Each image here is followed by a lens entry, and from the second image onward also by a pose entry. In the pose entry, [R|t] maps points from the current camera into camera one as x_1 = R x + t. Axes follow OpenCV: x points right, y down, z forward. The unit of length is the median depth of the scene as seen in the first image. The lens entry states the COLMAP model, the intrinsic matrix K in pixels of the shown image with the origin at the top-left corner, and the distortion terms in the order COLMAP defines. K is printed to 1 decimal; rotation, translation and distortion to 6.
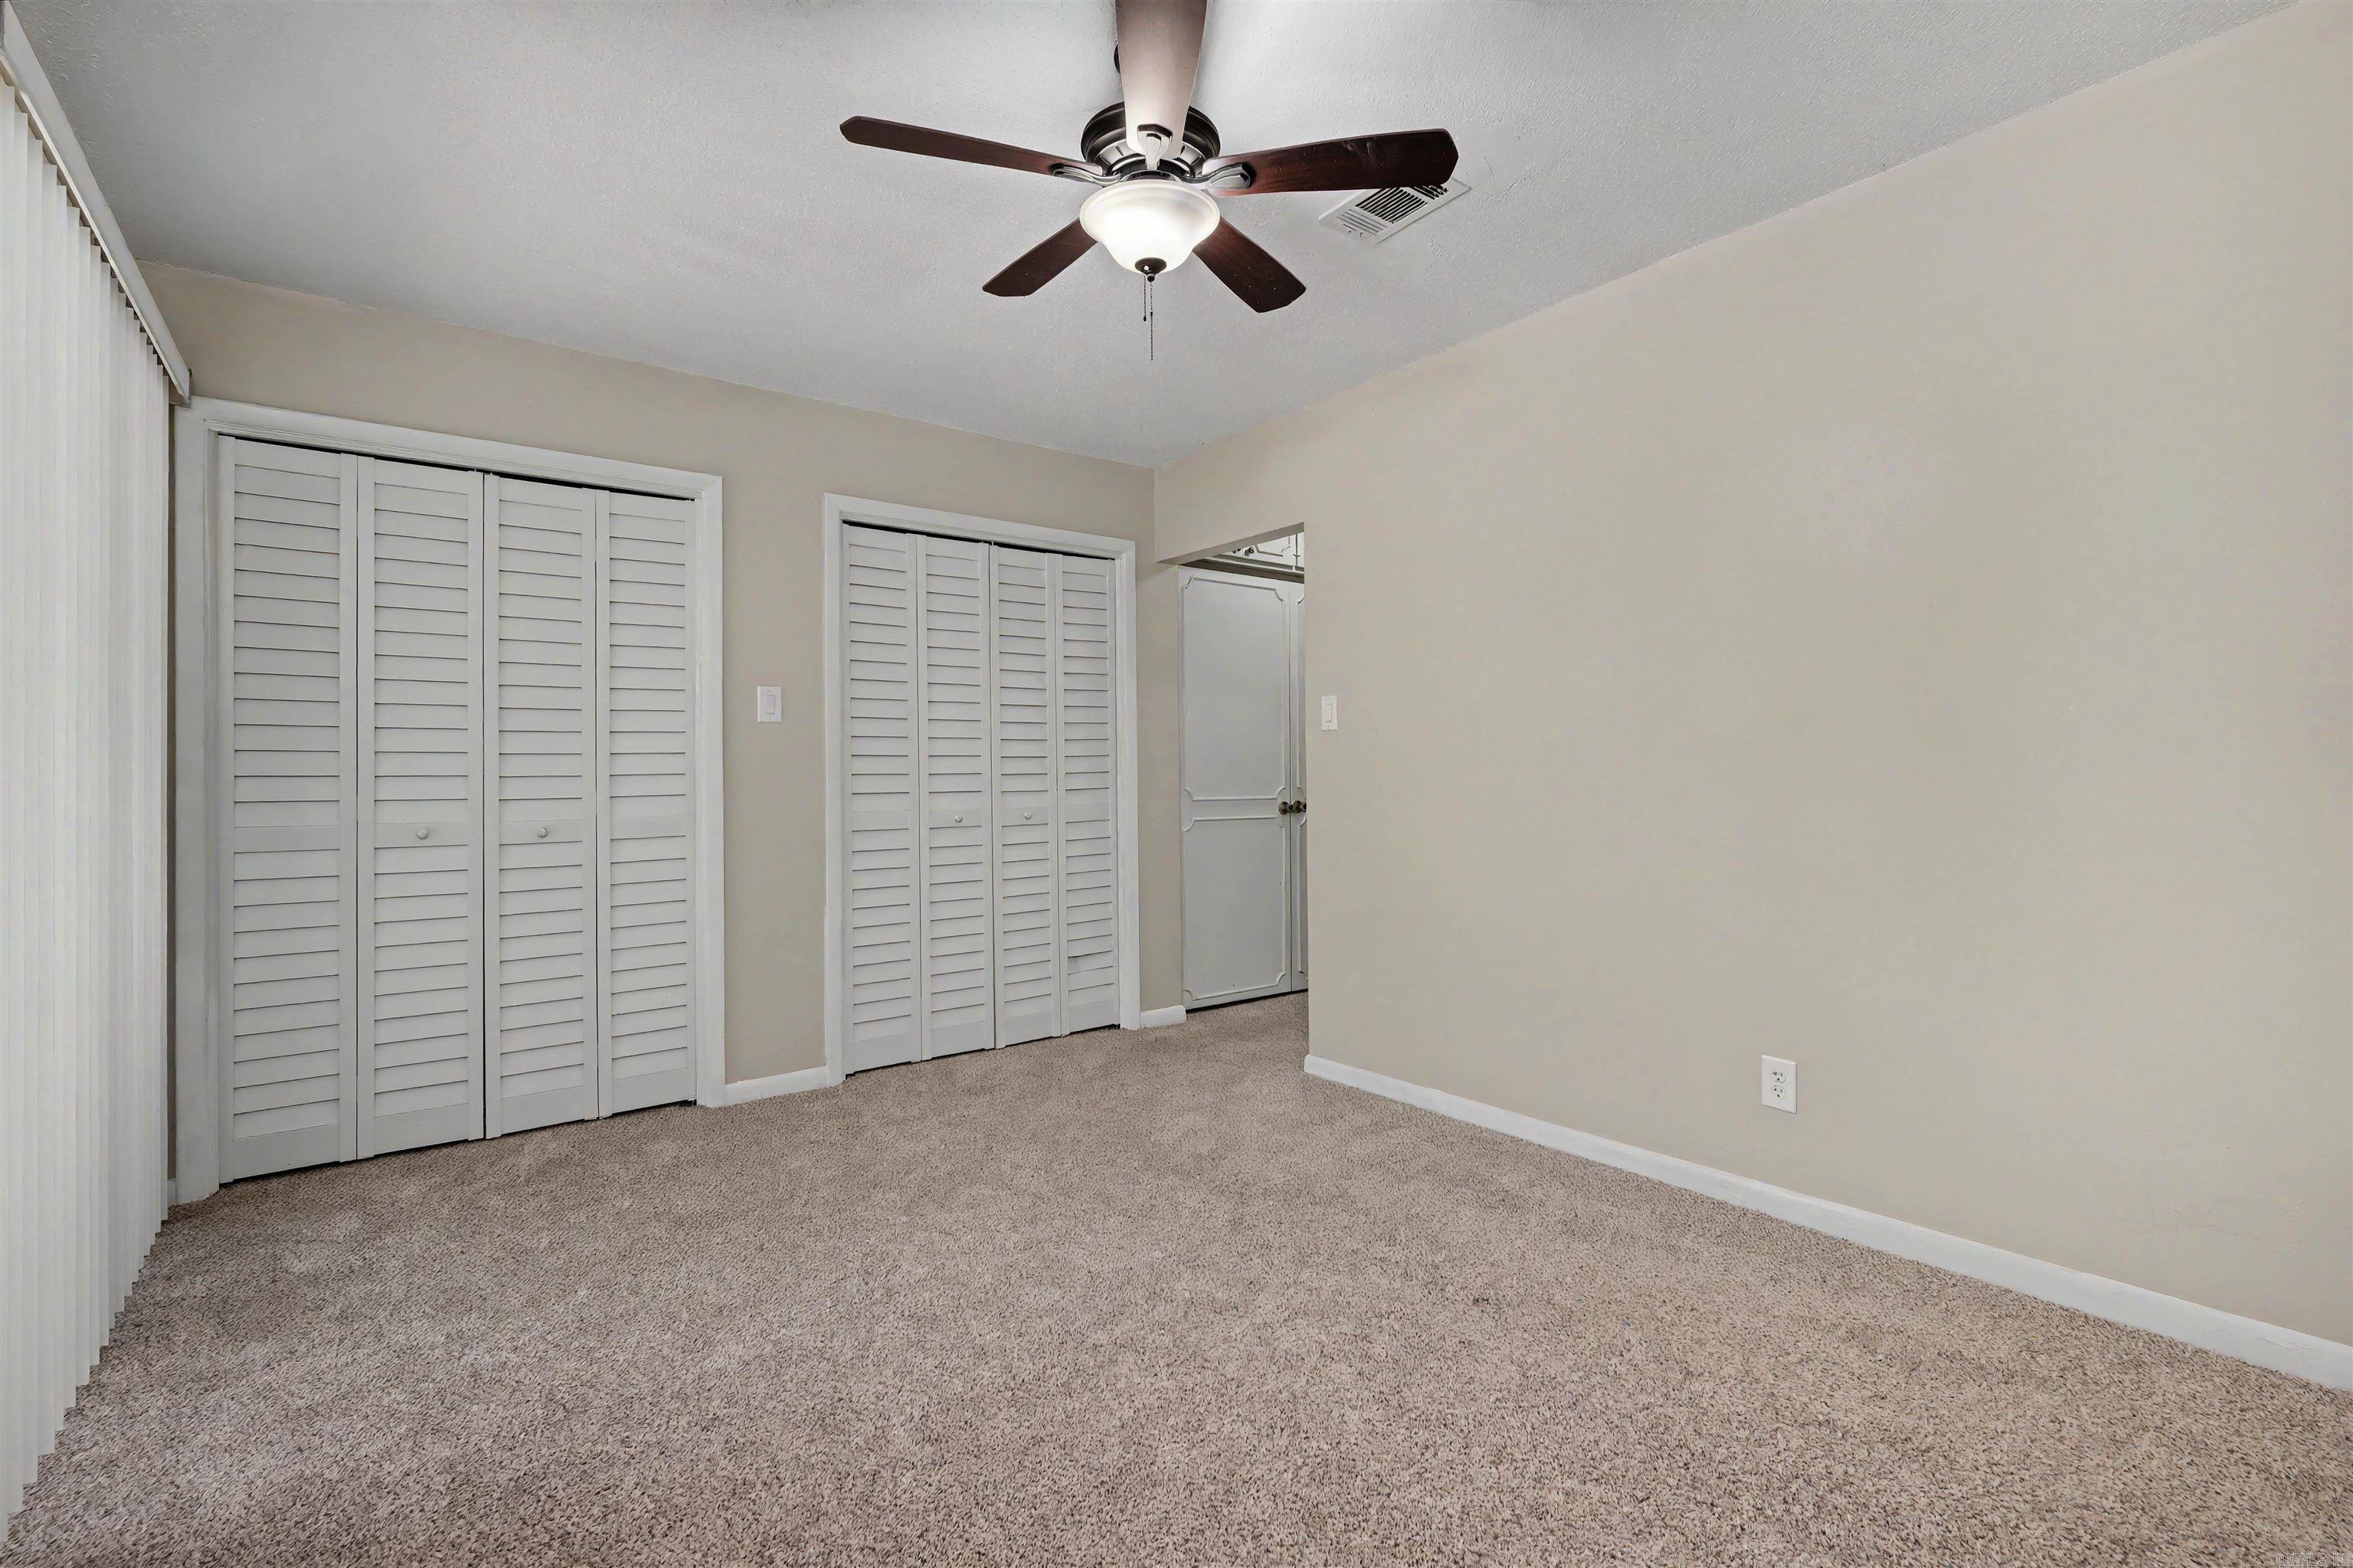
lens RADIAL K [[1048.6, 0, 1172.5], [0, 1048.6, 768.0], [0, 0, 1]] dist [-0.002669, -0.000029]
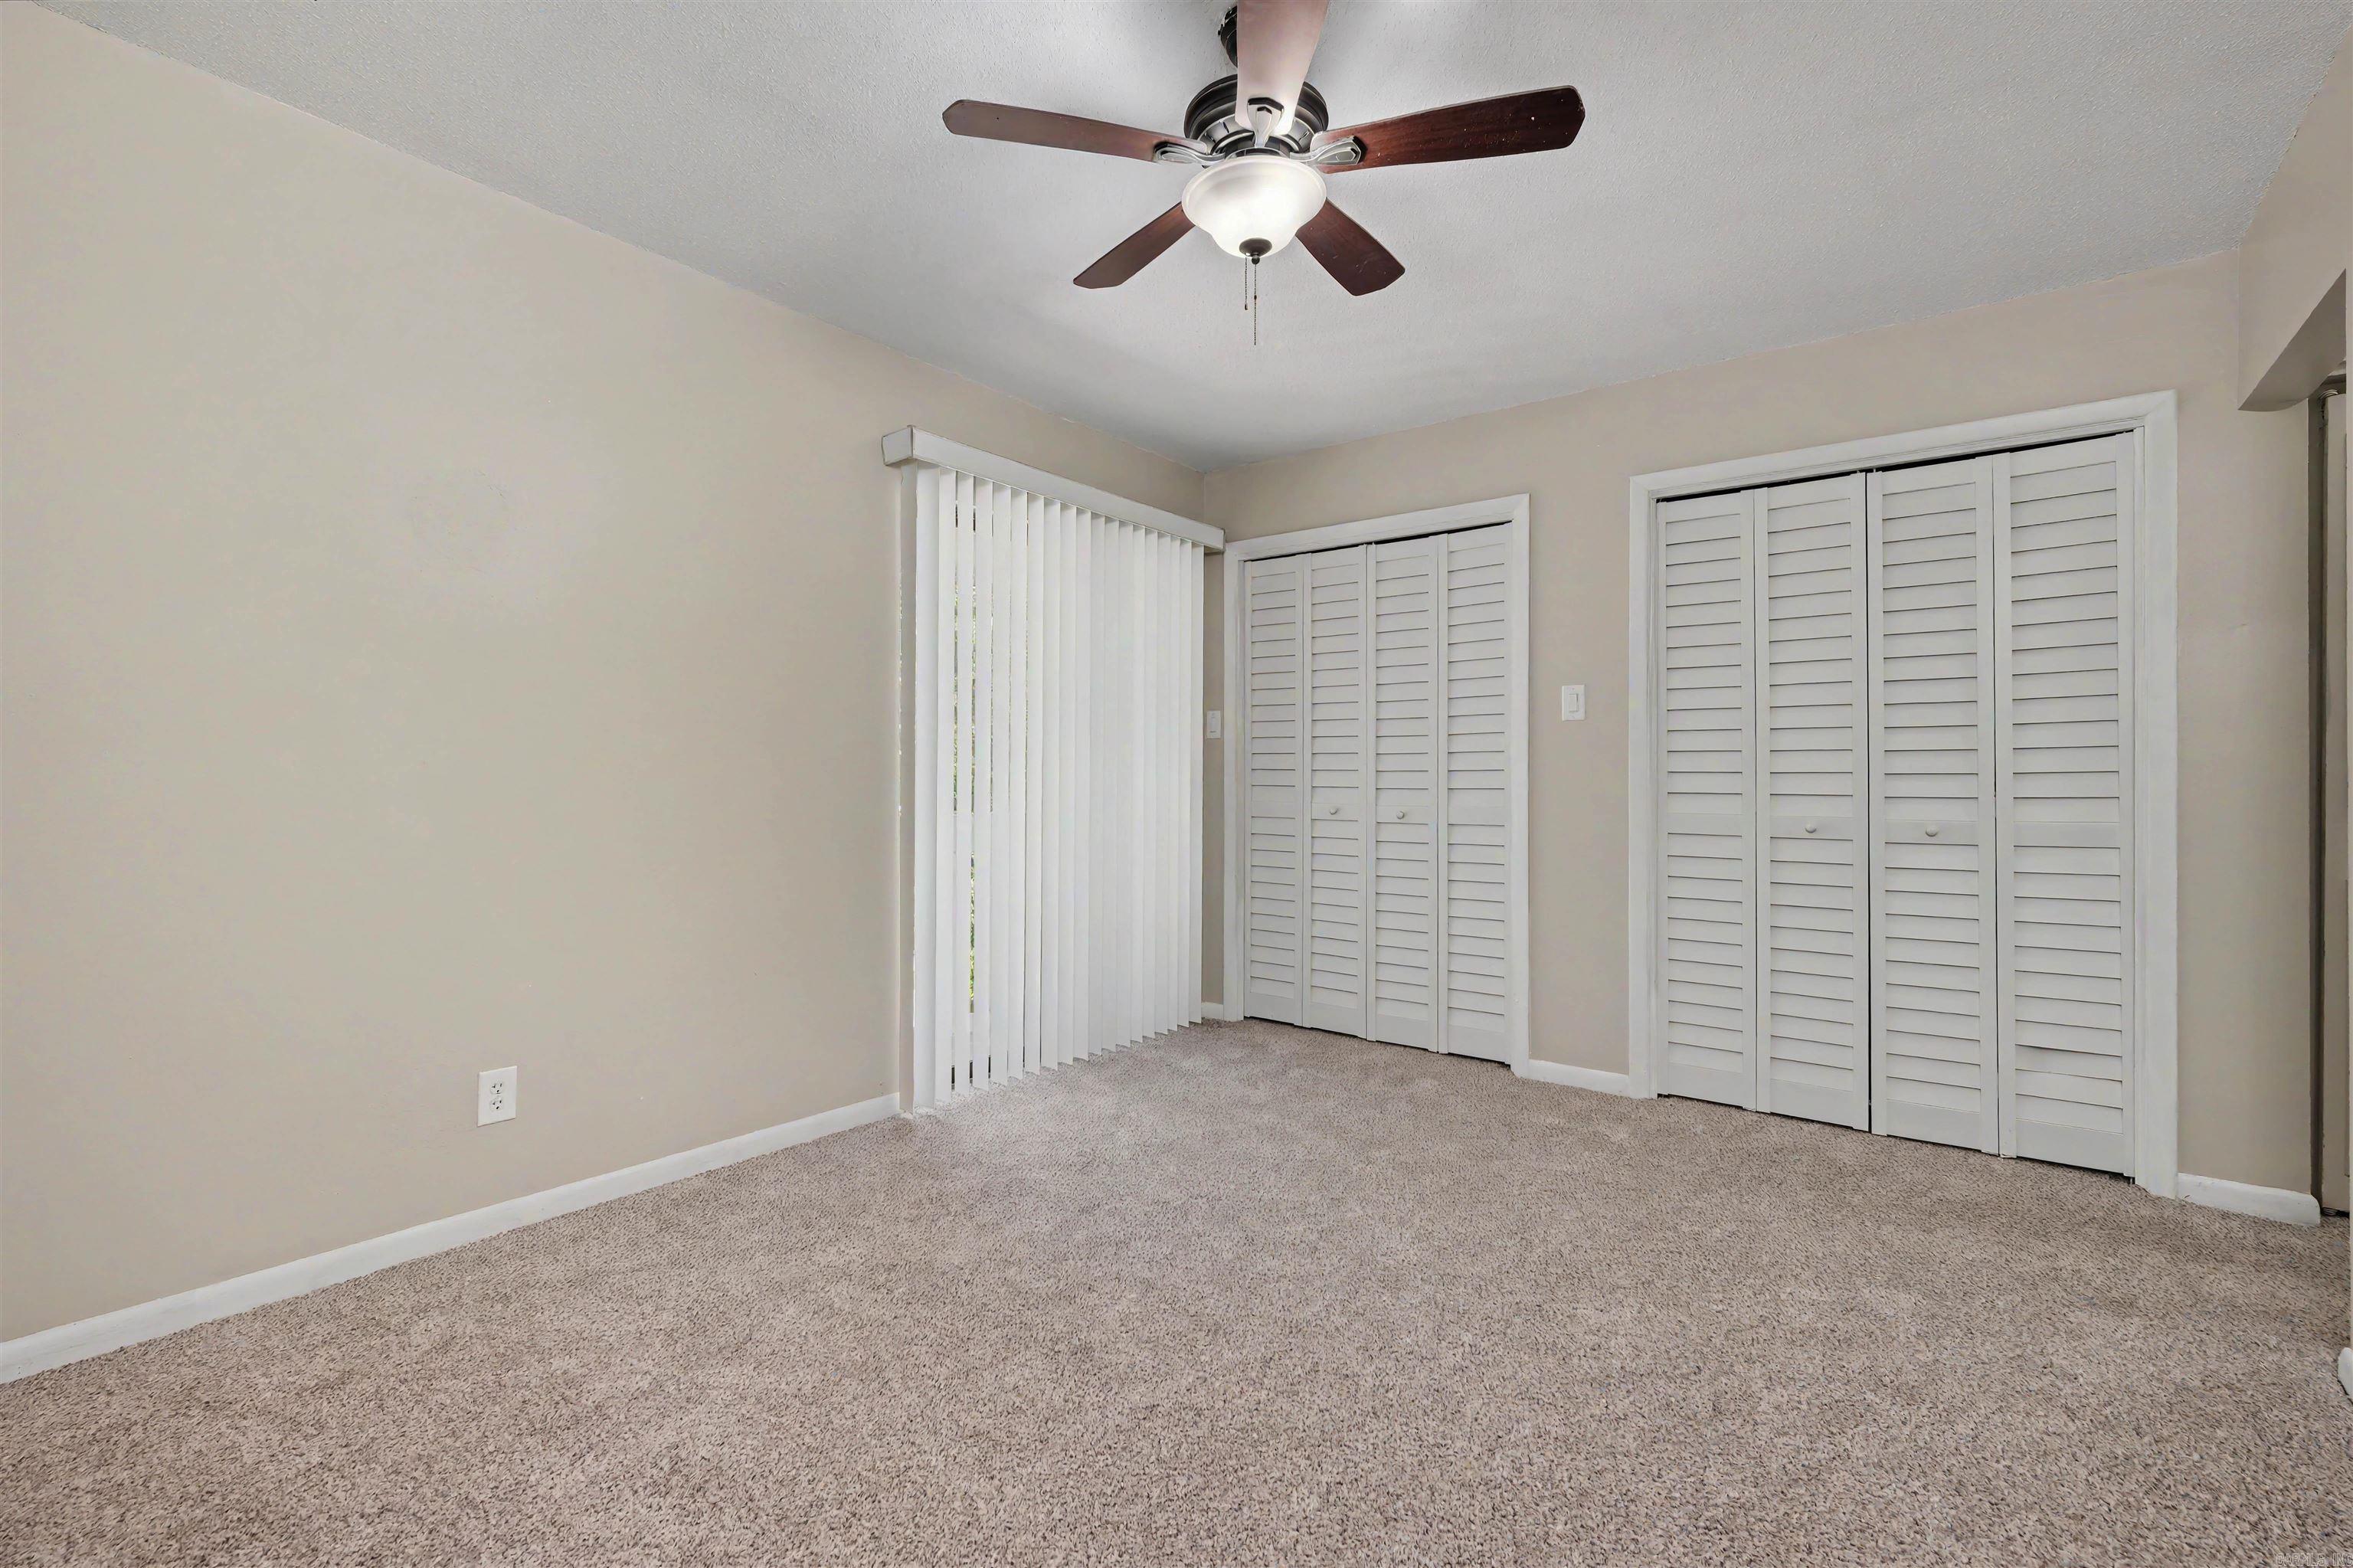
lens RADIAL K [[1031.1, 0, 1176.5], [0, 1031.1, 784.0], [0, 0, 1]] dist [-0.001264, -0.000388]
pose [[0.258994, 0.018983, -0.965692, 0.473308], [-0.001345, 0.999813, 0.019293, -0.000547], [0.965878, -0.003698, 0.258972, 0.358690]]
